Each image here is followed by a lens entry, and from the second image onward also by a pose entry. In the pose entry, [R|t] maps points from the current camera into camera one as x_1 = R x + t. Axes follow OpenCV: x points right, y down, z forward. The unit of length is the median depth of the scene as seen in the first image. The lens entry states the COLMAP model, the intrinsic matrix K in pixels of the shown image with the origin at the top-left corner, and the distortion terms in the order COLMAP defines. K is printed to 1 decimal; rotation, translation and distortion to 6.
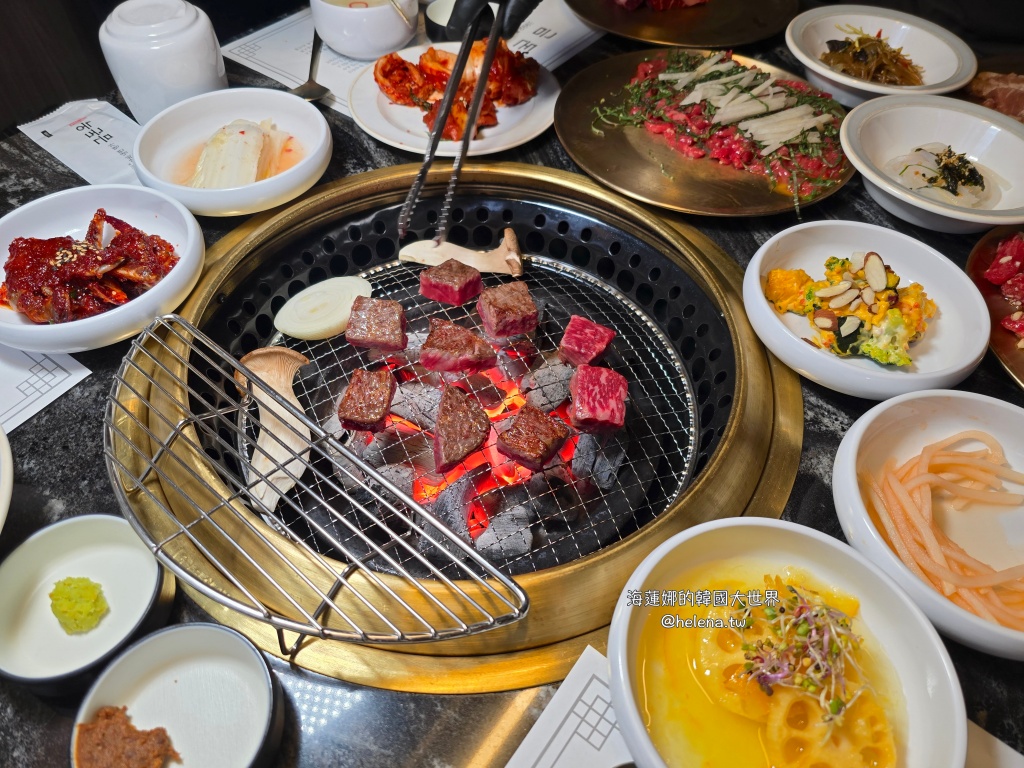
lens RADIAL K [[702.0, 0, 507.2], [0, 702.0, 384.1], [0, 0, 1]] dist [0.009545, -0.023974]
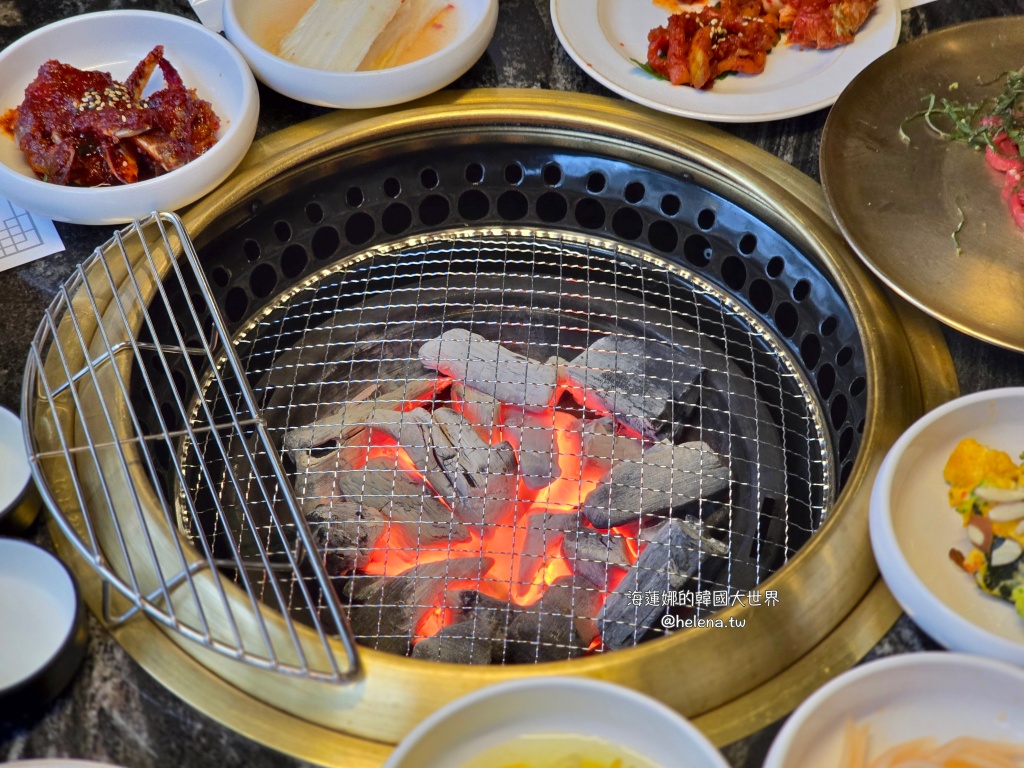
lens RADIAL K [[1718.8, 0, 511.4], [0, 1718.8, 385.7], [0, 0, 1]] dist [-0.071154, 0.000000]
pose [[0.887337, 0.349829, -0.300419, 0.679439], [-0.361836, 0.932093, 0.016653, -0.119870], [0.285844, 0.093926, 0.953662, -0.949652]]
